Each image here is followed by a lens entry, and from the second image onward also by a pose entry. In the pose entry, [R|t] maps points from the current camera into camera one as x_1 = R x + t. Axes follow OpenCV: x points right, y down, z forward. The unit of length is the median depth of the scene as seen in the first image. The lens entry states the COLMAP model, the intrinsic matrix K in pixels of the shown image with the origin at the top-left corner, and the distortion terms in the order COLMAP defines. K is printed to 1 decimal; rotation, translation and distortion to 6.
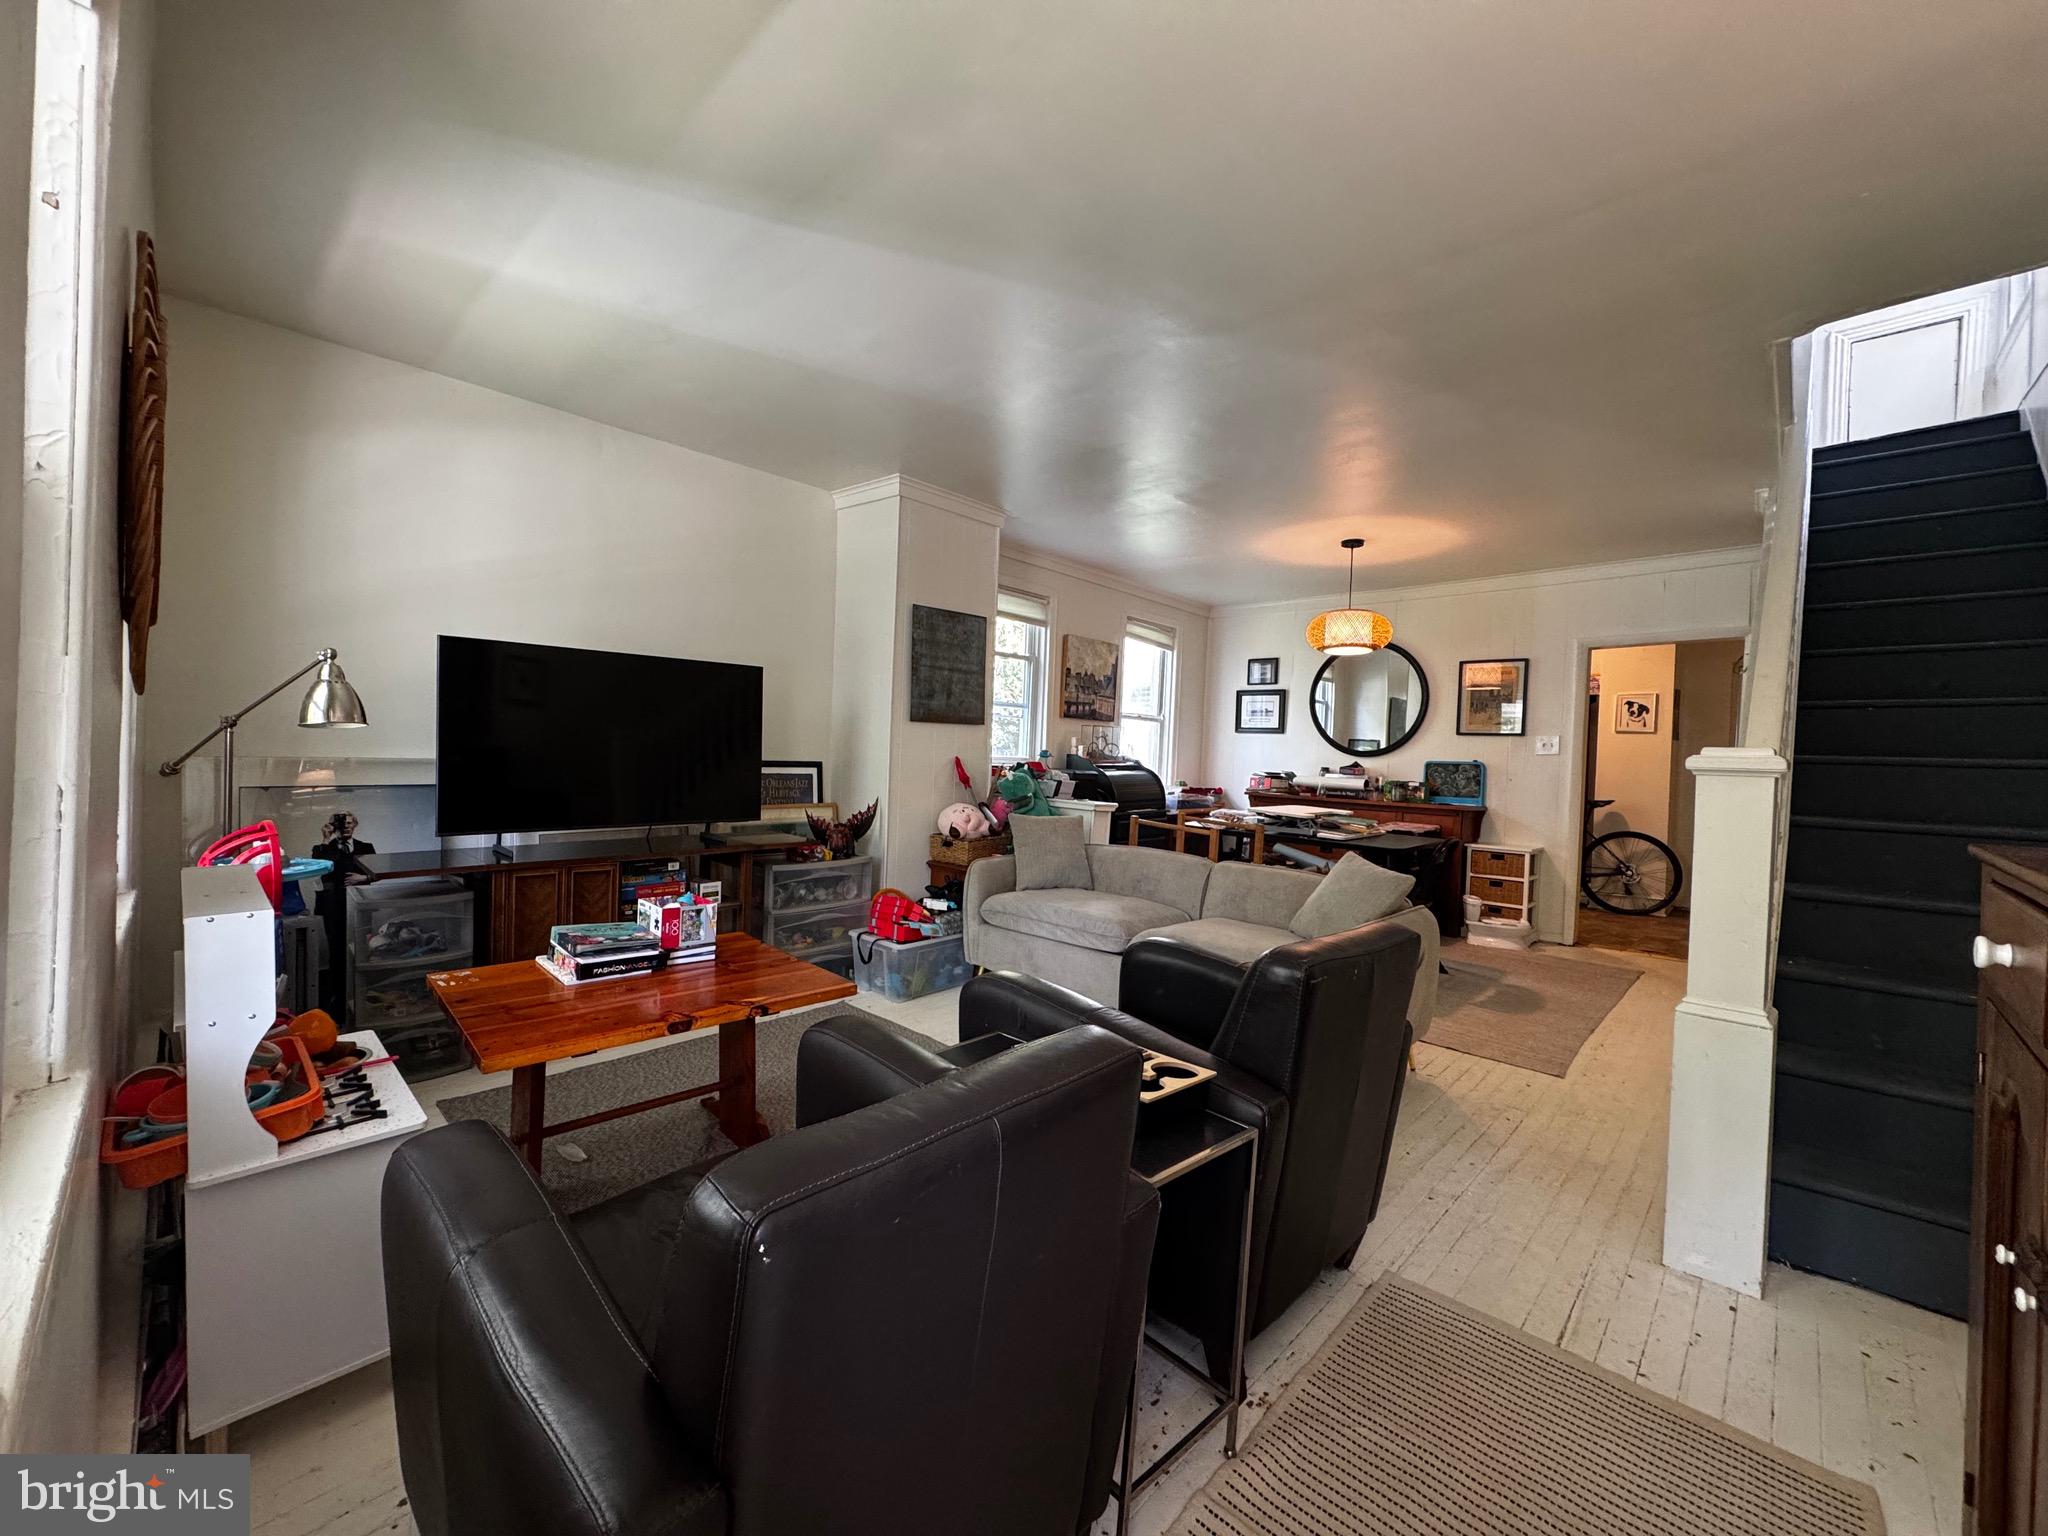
lens RADIAL K [[815.6, 0, 1022.7], [0, 815.6, 765.7], [0, 0, 1]] dist [0.000668, 0.000288]
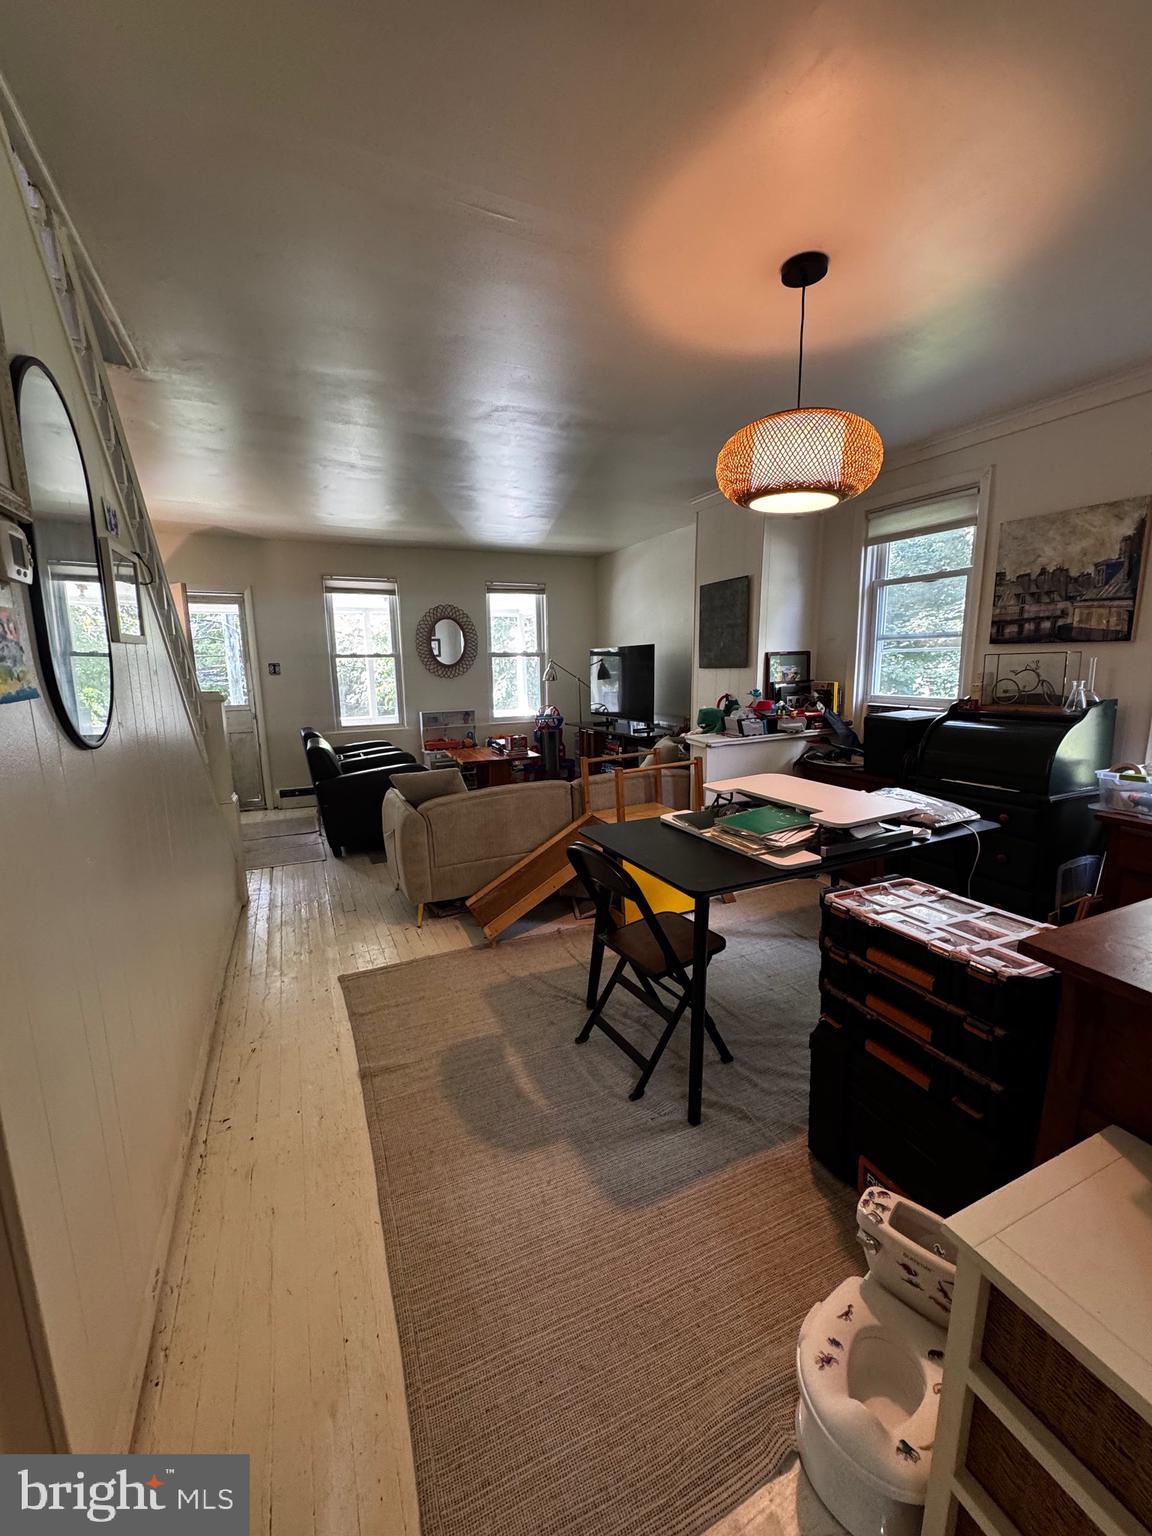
lens RADIAL K [[611.7, 0, 579.7], [0, 611.7, 763.8], [0, 0, 1]] dist [0.000668, 0.000288]
pose [[-0.356871, 0.114616, -0.927096, 1.096661], [-0.023187, 0.991052, 0.131448, -0.027322], [0.933866, 0.068407, -0.351020, 1.353842]]
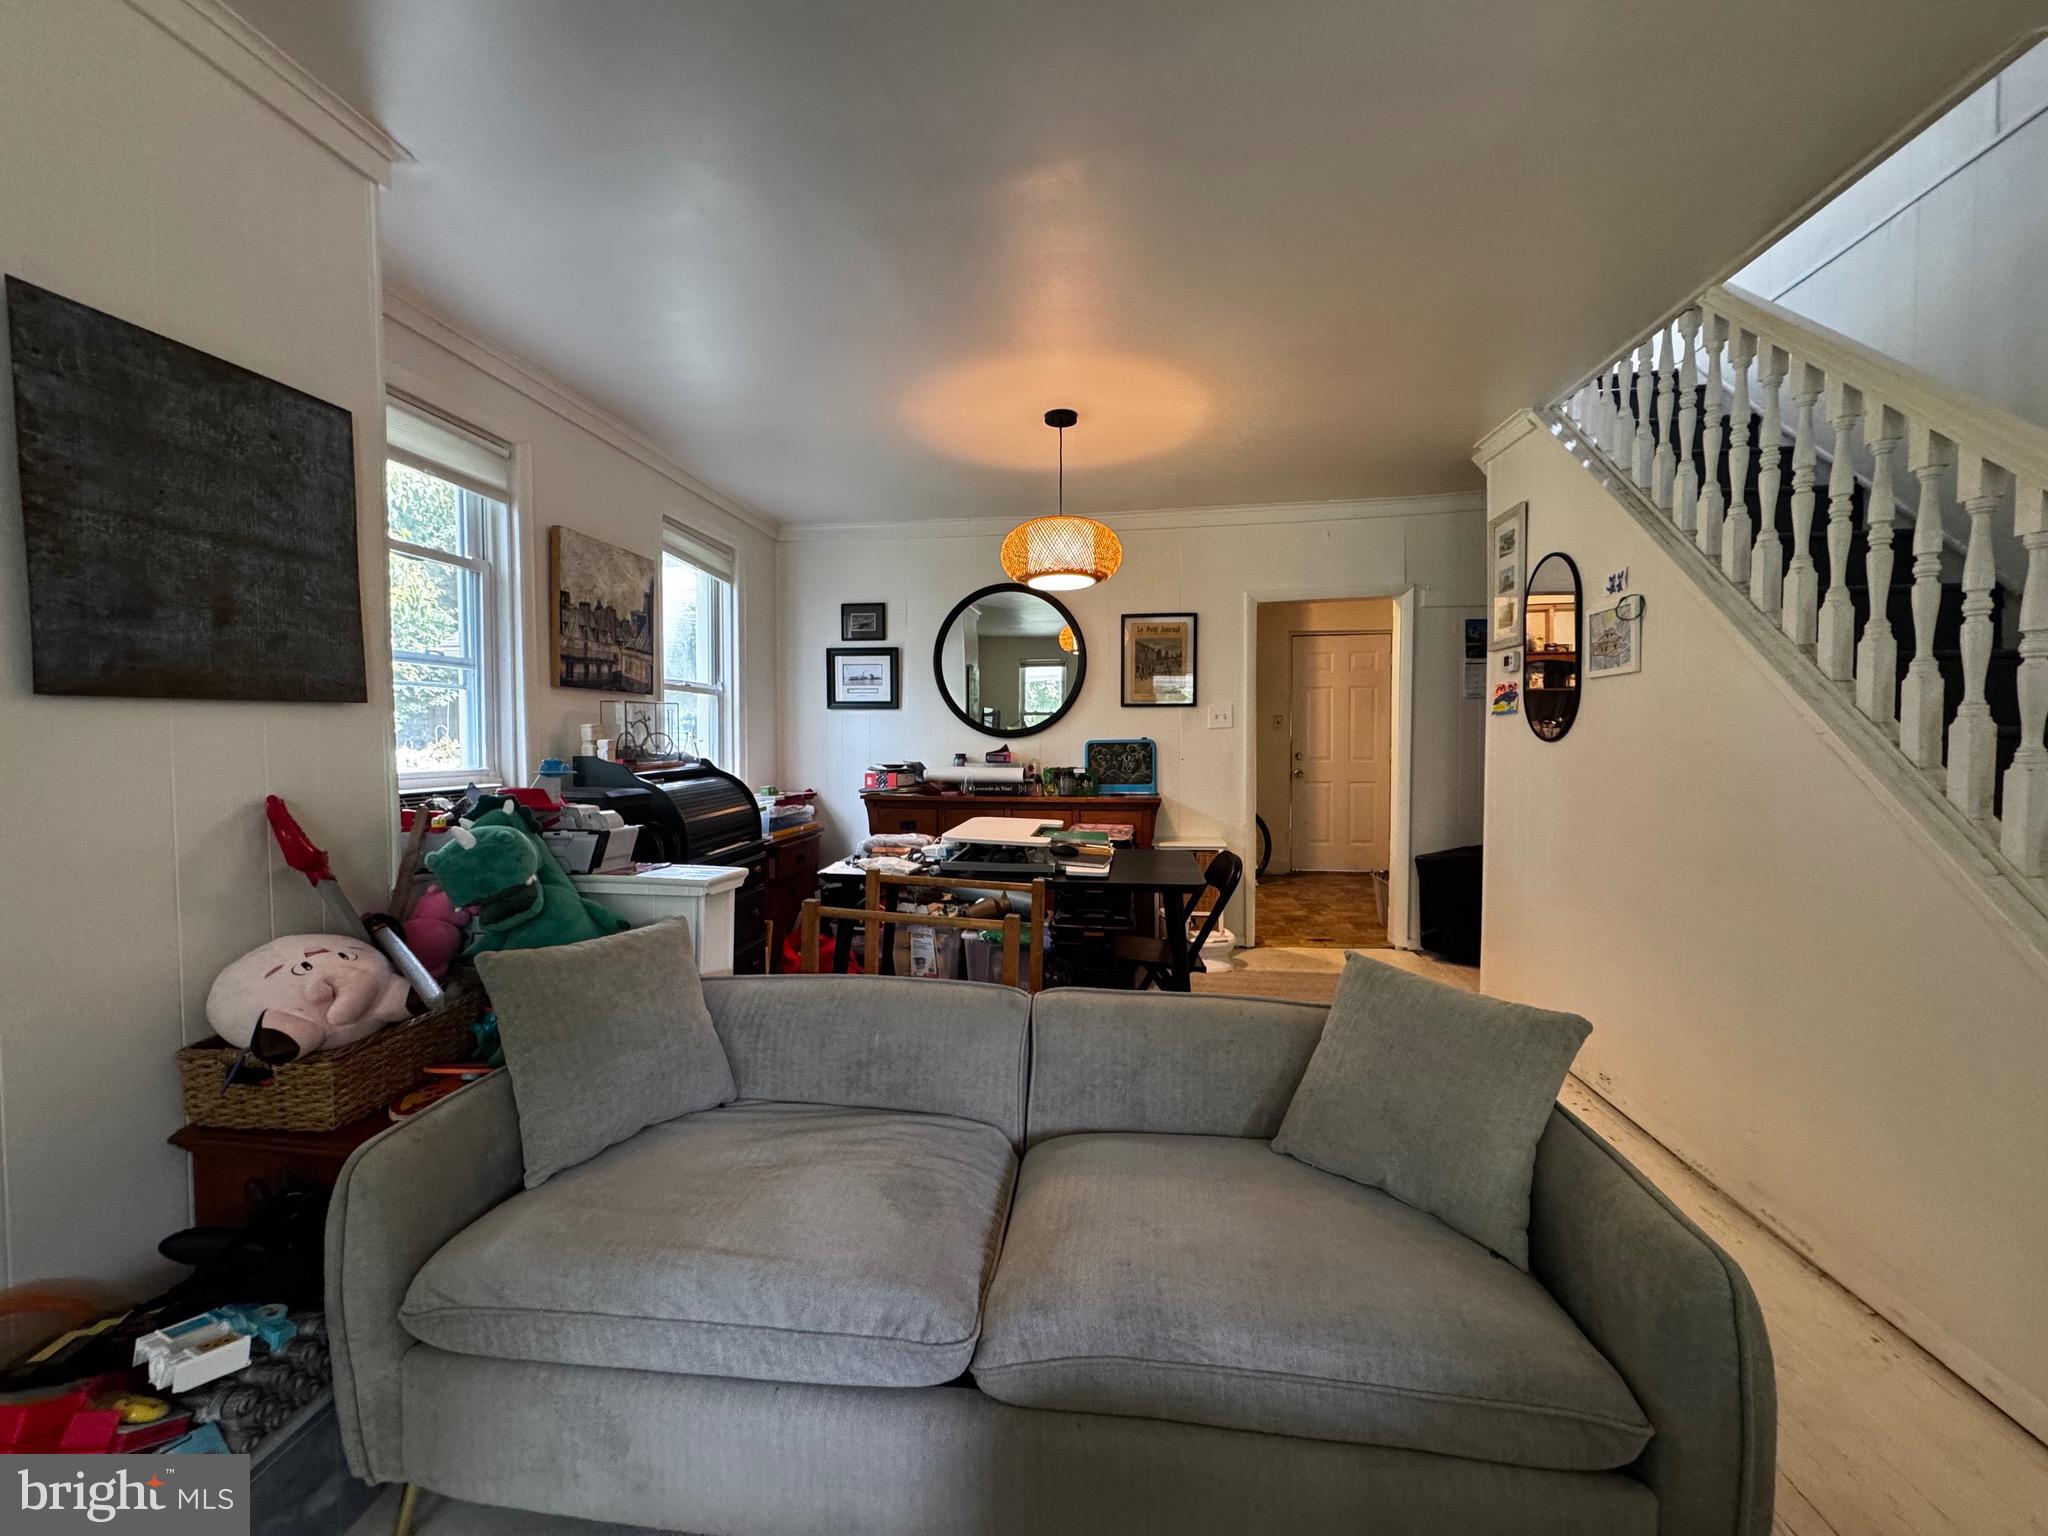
lens RADIAL K [[815.6, 0, 1025.2], [0, 815.6, 767.8], [0, 0, 1]] dist [0.000668, 0.000288]
pose [[0.806886, -0.062110, 0.587433, -0.030759], [0.041686, 0.997965, 0.048257, -0.031927], [-0.589234, -0.014450, 0.807833, 0.637392]]
